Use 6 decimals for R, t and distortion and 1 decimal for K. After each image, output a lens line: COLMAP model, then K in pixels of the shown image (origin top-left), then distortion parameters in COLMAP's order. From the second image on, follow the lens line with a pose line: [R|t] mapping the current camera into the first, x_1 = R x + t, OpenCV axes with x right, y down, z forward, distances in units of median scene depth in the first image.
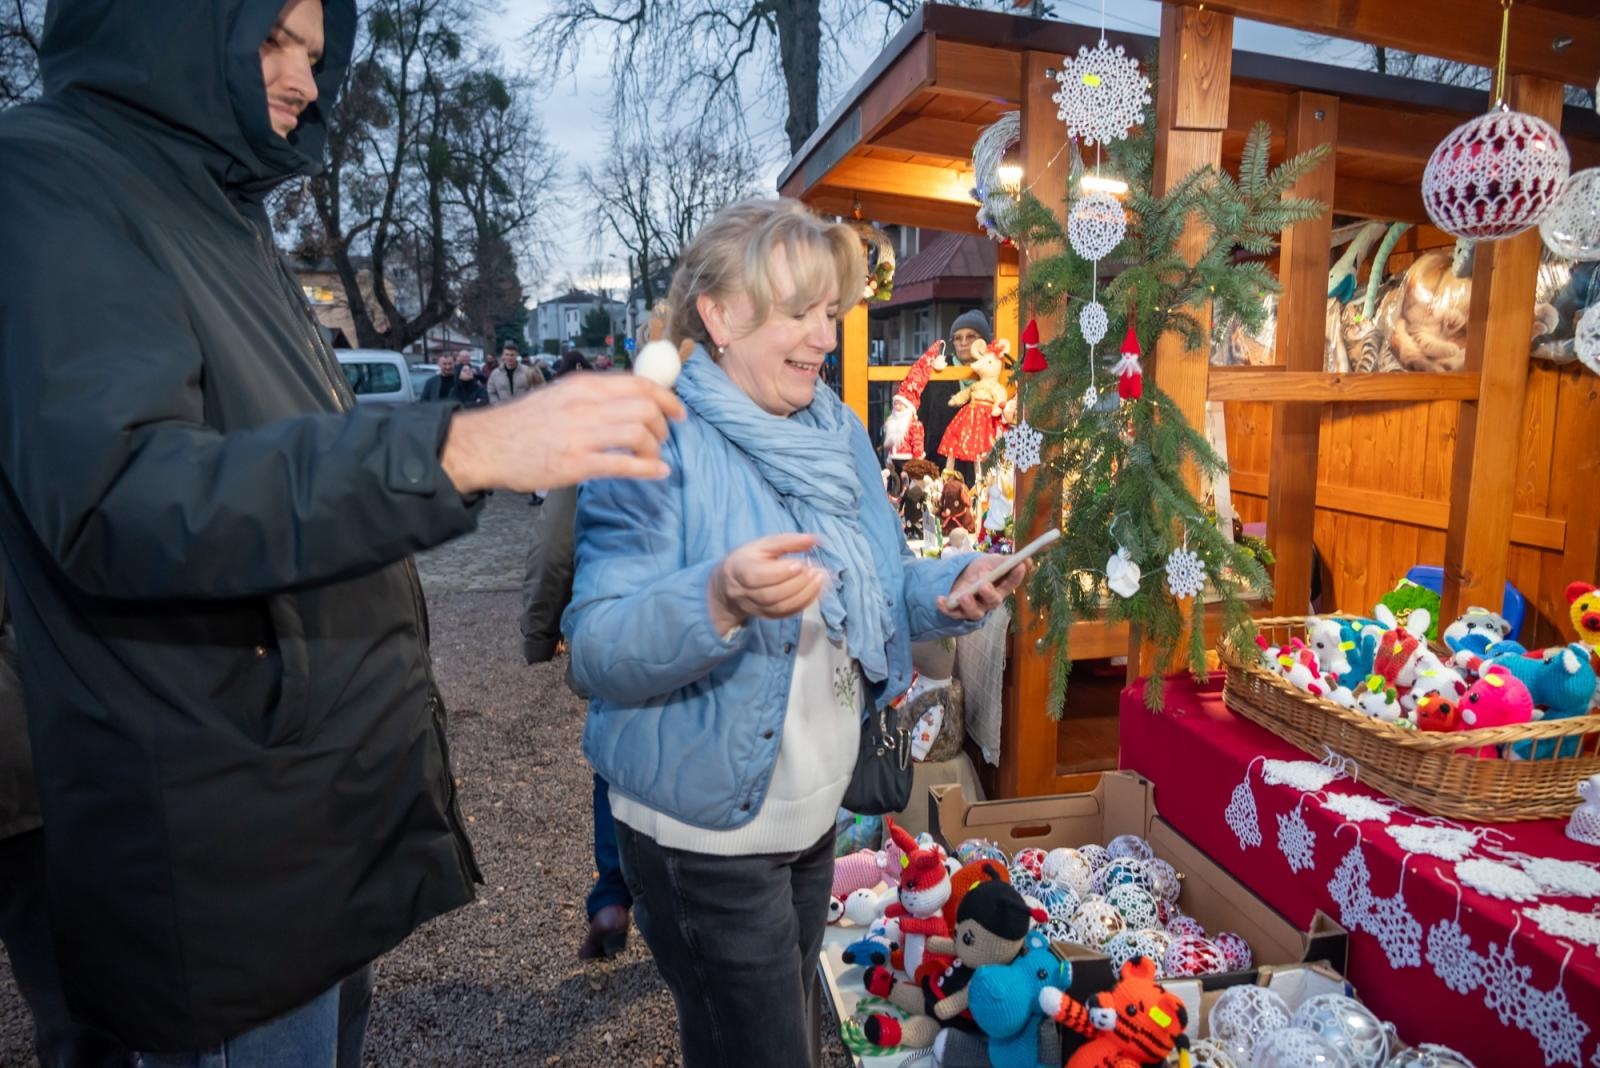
lens RADIAL K [[1112.6, 0, 800.0], [0, 1112.6, 534.0], [0, 0, 1]] dist [-0.000869, -0.000968]
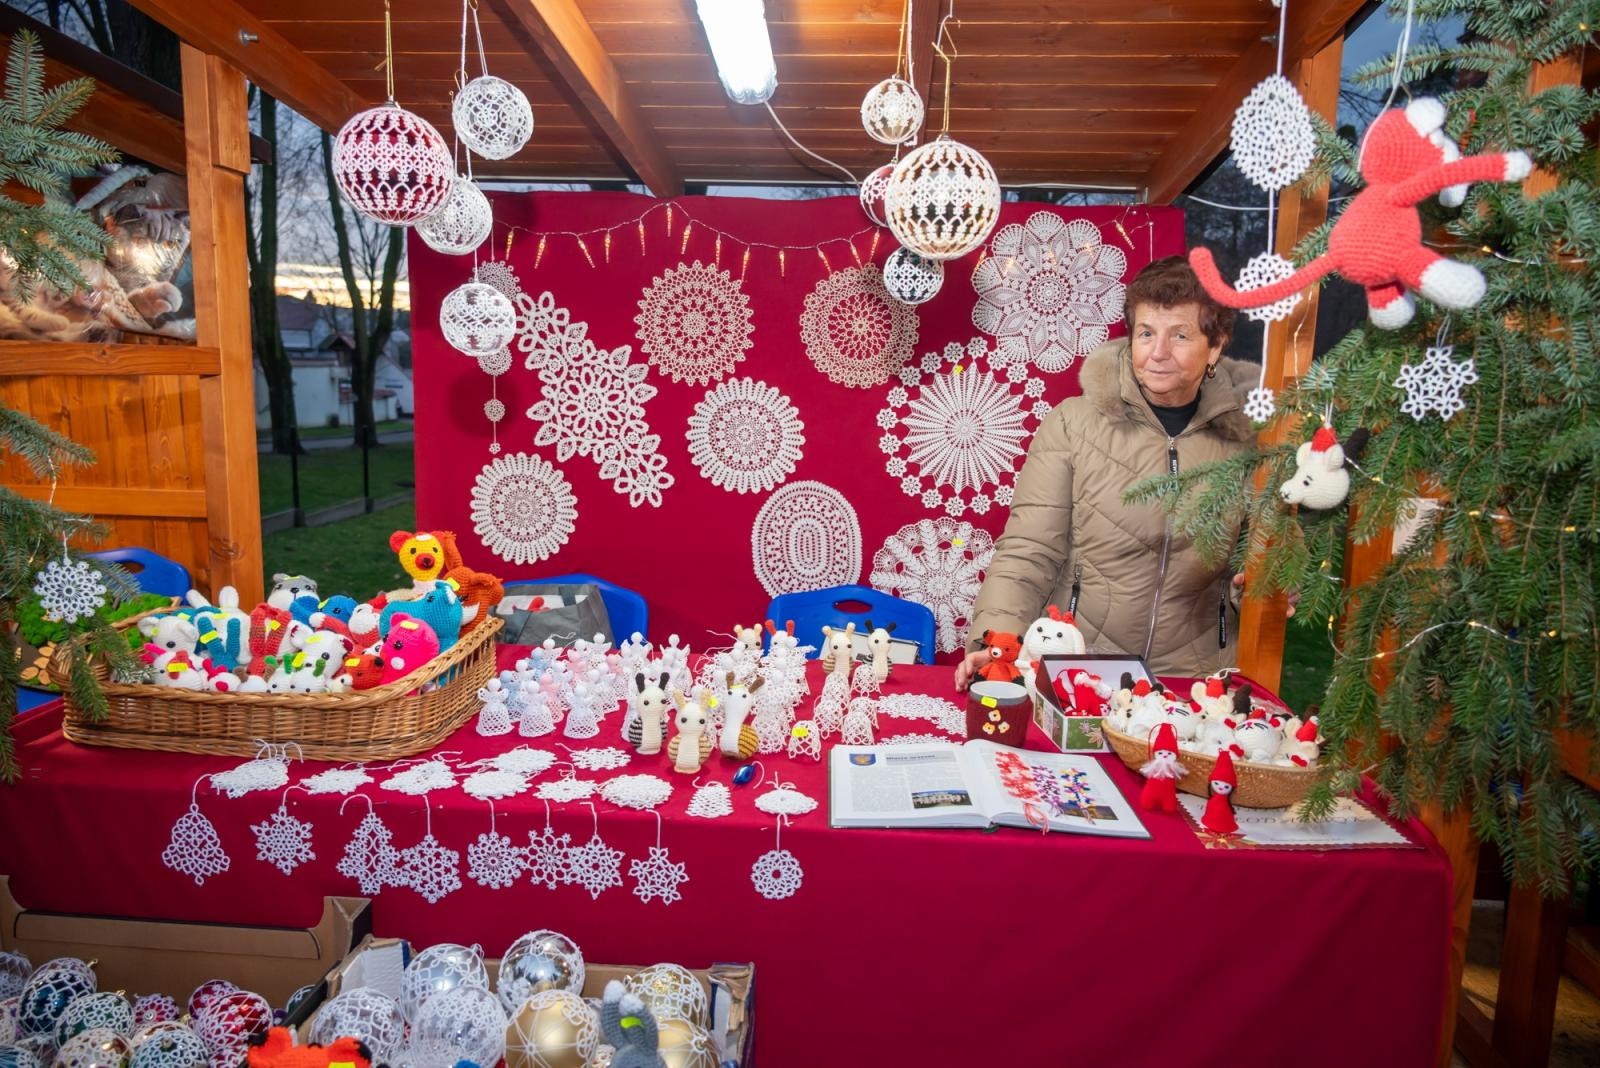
lens RADIAL K [[1157.7, 0, 800.0], [0, 1157.7, 534.0], [0, 0, 1]] dist [-0.107816, 0.109200]
pose [[0.224103, -0.148651, 0.963162, -0.389927], [0.131195, 0.983904, 0.121327, -0.046182], [-0.965694, 0.099172, 0.239998, 0.361773]]
